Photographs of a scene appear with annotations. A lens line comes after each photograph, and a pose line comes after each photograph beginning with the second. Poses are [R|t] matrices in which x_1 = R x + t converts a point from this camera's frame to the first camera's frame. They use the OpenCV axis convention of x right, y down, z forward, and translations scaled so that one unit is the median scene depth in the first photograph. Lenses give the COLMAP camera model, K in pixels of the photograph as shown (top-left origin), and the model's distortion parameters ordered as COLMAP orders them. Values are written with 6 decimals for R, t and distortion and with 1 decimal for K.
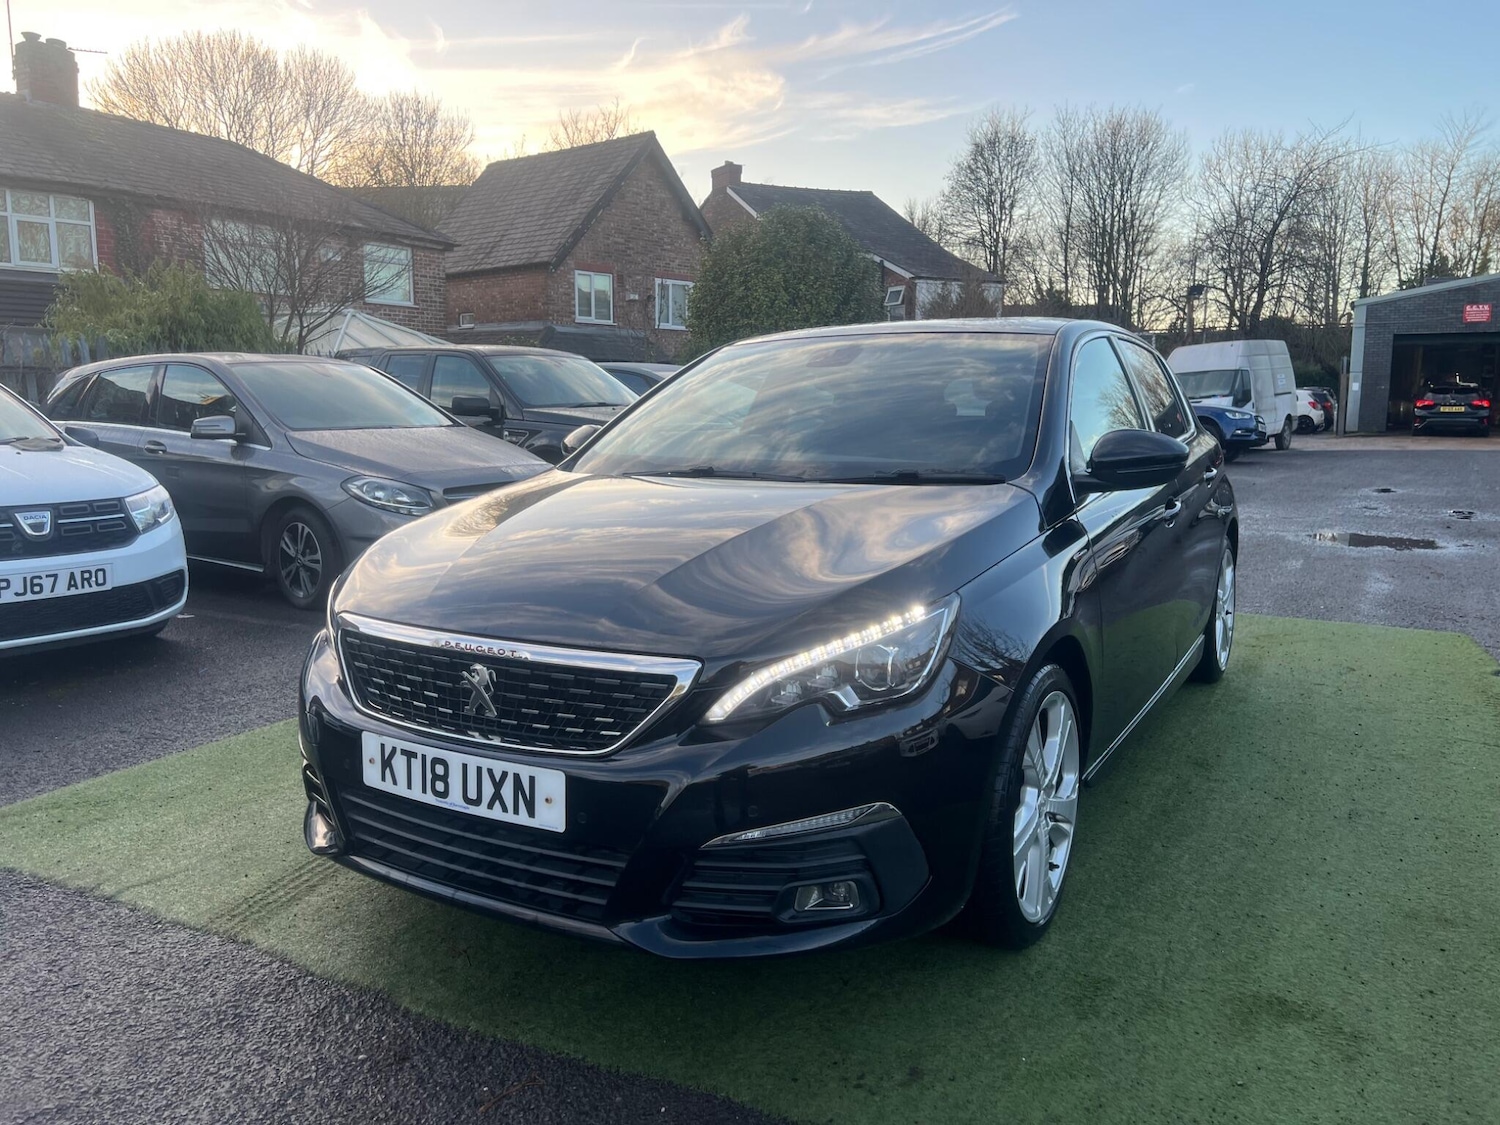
lens RADIAL K [[1125.6, 0, 736.1], [0, 1125.6, 564.8], [0, 0, 1]] dist [0.054976, -0.058061]
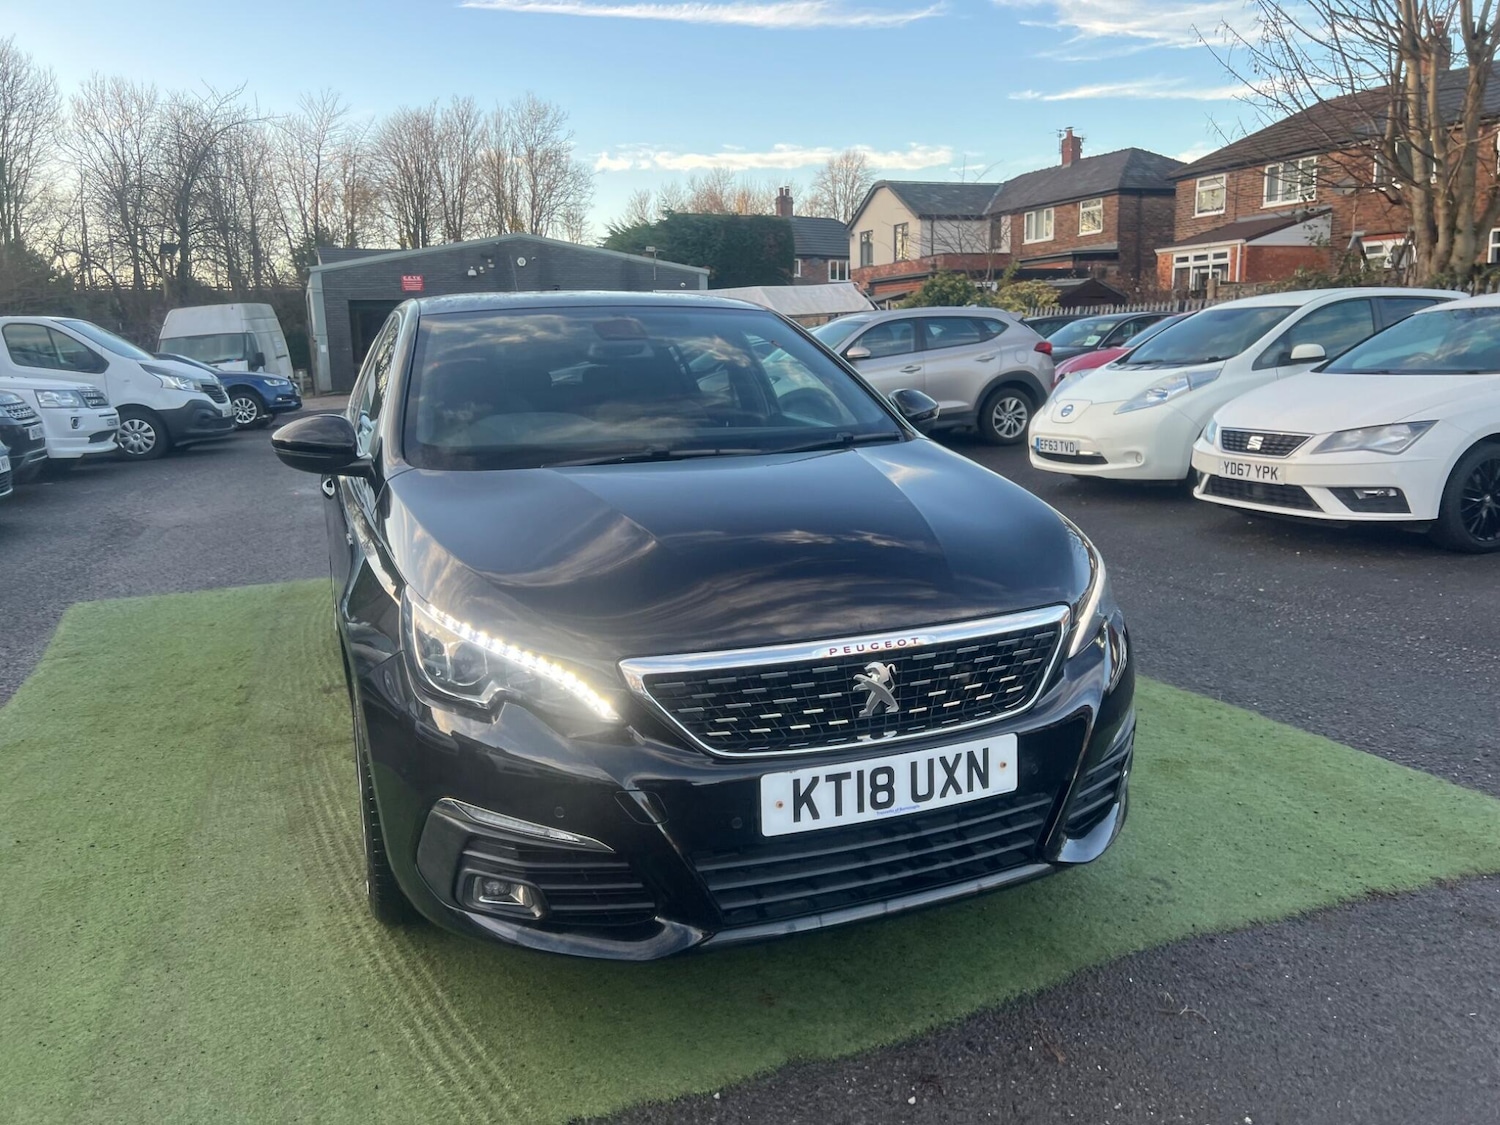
lens RADIAL K [[1126.4, 0, 737.8], [0, 1126.4, 539.9], [0, 0, 1]] dist [0.064175, -0.068990]
pose [[0.622784, -0.146184, 0.768615, -0.457193], [0.136532, 0.987622, 0.077210, -0.046959], [-0.770389, 0.056856, 0.635035, 0.212687]]
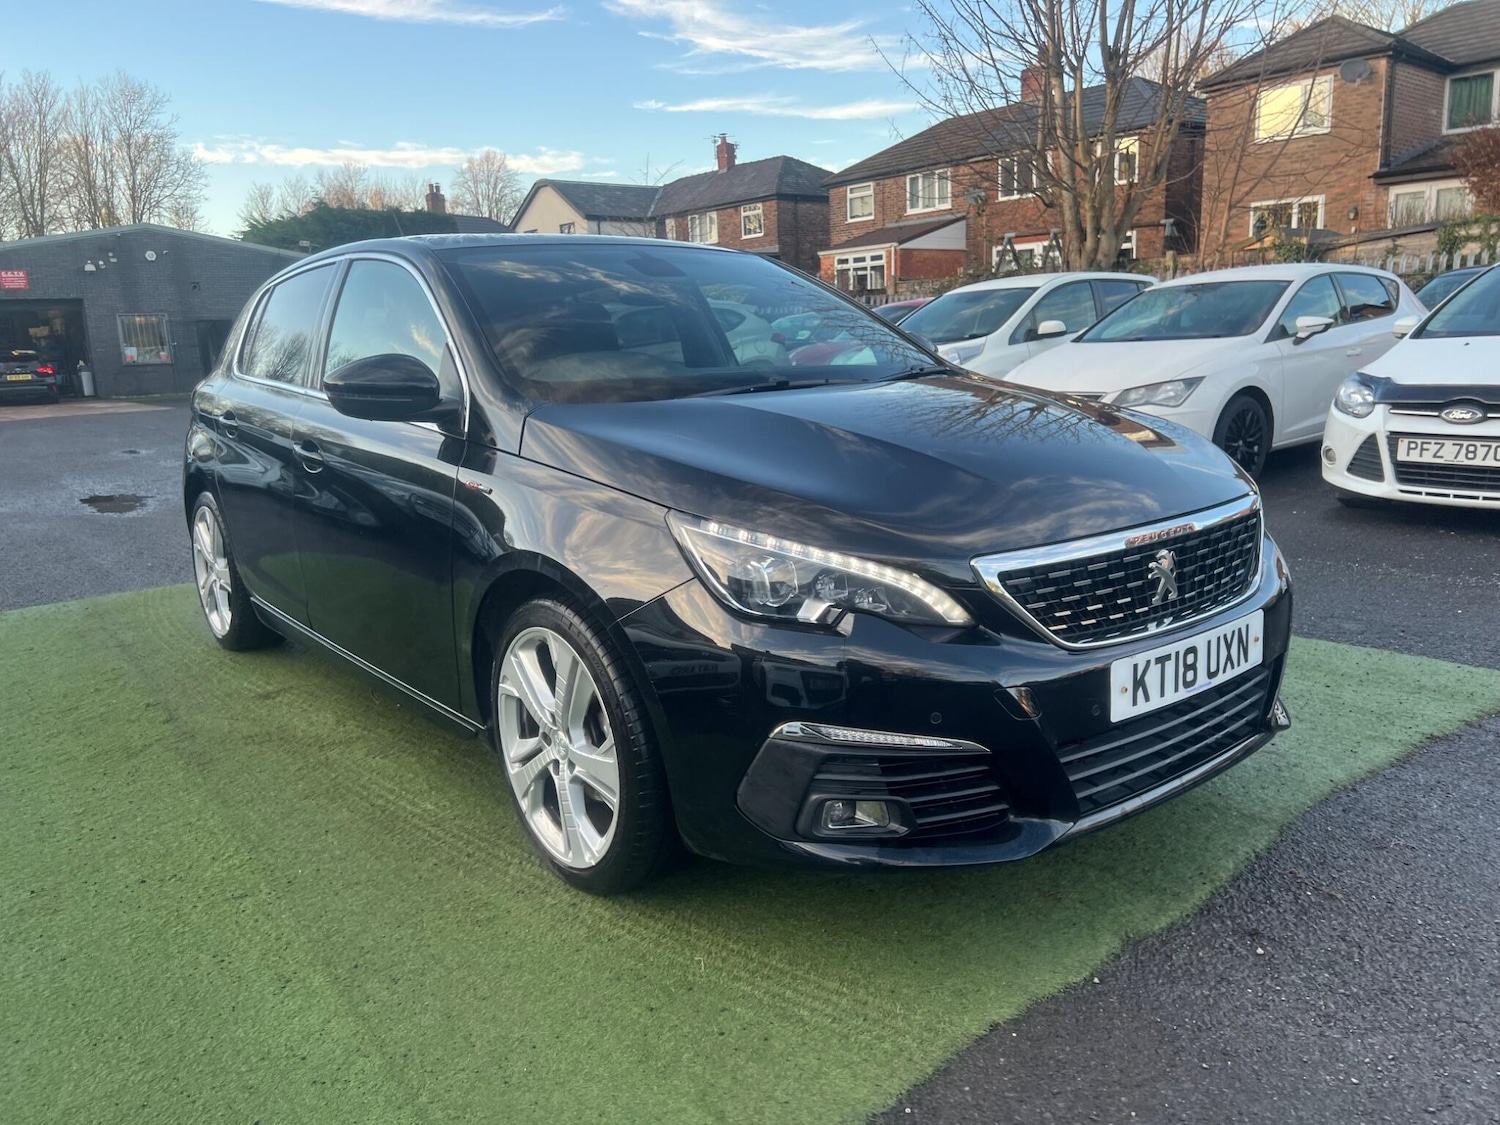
lens RADIAL K [[1125.6, 0, 736.1], [0, 1125.6, 564.8], [0, 0, 1]] dist [0.054976, -0.058061]
pose [[0.353884, -0.194073, 0.914933, -0.568172], [0.173725, 0.974851, 0.139588, -0.046105], [-0.919013, 0.109549, 0.378700, 0.433214]]
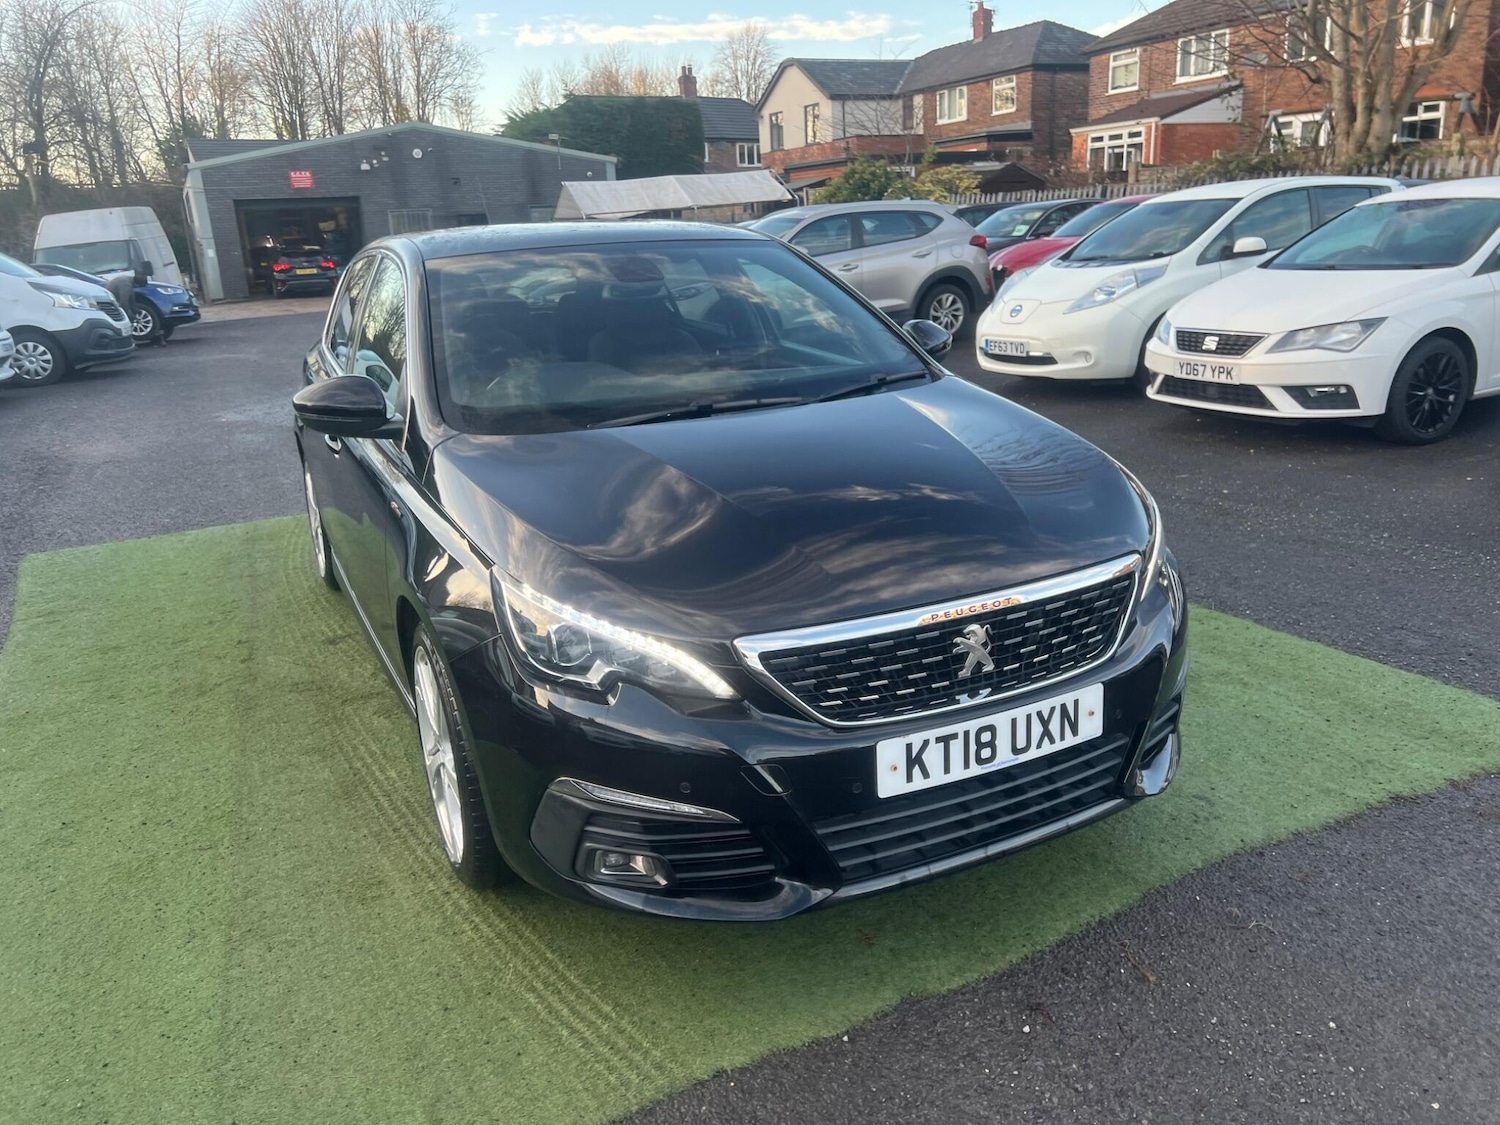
lens RADIAL K [[1128.1, 0, 736.1], [0, 1128.1, 559.0], [0, 0, 1]] dist [0.057146, -0.060542]
pose [[0.555065, -0.257573, 0.790923, -0.495613], [0.168223, 0.965961, 0.196518, -0.087671], [-0.814619, 0.023971, 0.579501, 0.266346]]
